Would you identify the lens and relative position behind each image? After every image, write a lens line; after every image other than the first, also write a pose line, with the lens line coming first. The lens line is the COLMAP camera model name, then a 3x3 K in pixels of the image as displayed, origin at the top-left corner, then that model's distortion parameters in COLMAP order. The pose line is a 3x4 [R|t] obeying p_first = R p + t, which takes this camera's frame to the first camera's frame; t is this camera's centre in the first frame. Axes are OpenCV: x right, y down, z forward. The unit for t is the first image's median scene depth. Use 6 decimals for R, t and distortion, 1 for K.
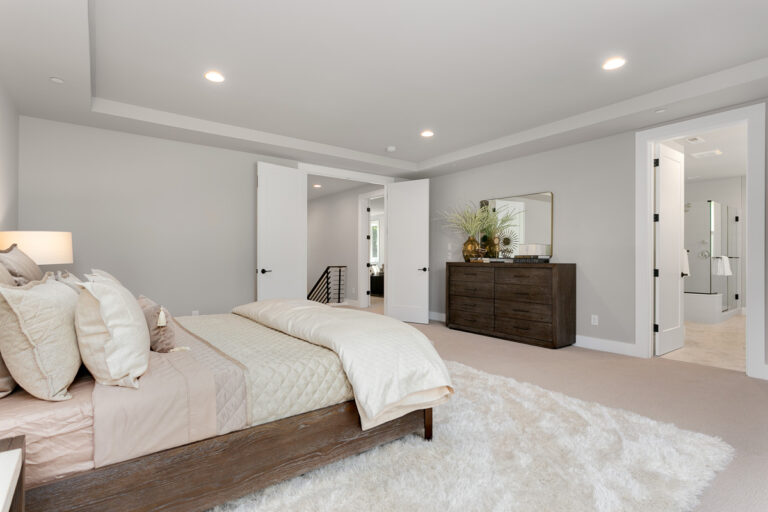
lens RADIAL K [[386.0, 0, 384.5], [0, 386.0, 256.5], [0, 0, 1]] dist [-0.002386, -0.000354]
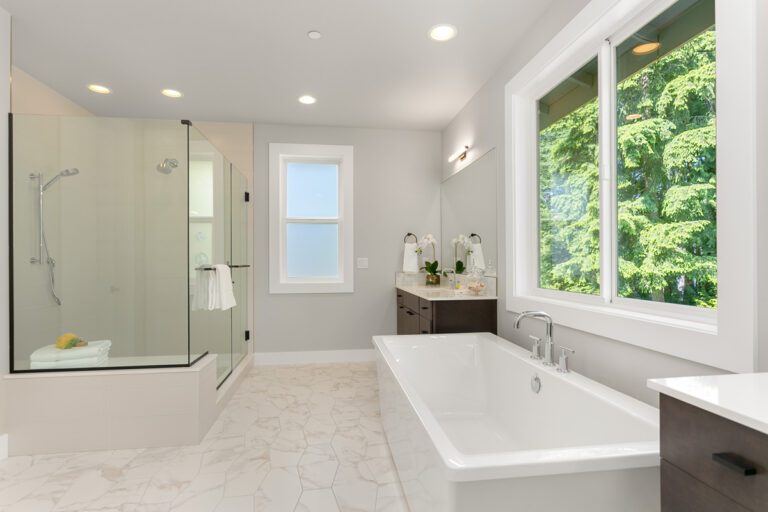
lens RADIAL K [[386.0, 0, 384.1], [0, 386.0, 259.8], [0, 0, 1]] dist [-0.002386, -0.000354]
pose [[0.481993, 0.002901, 0.876170, 0.535944], [0.003791, 0.999978, -0.005396, -0.002777], [-0.876167, 0.005922, 0.481972, 0.572902]]
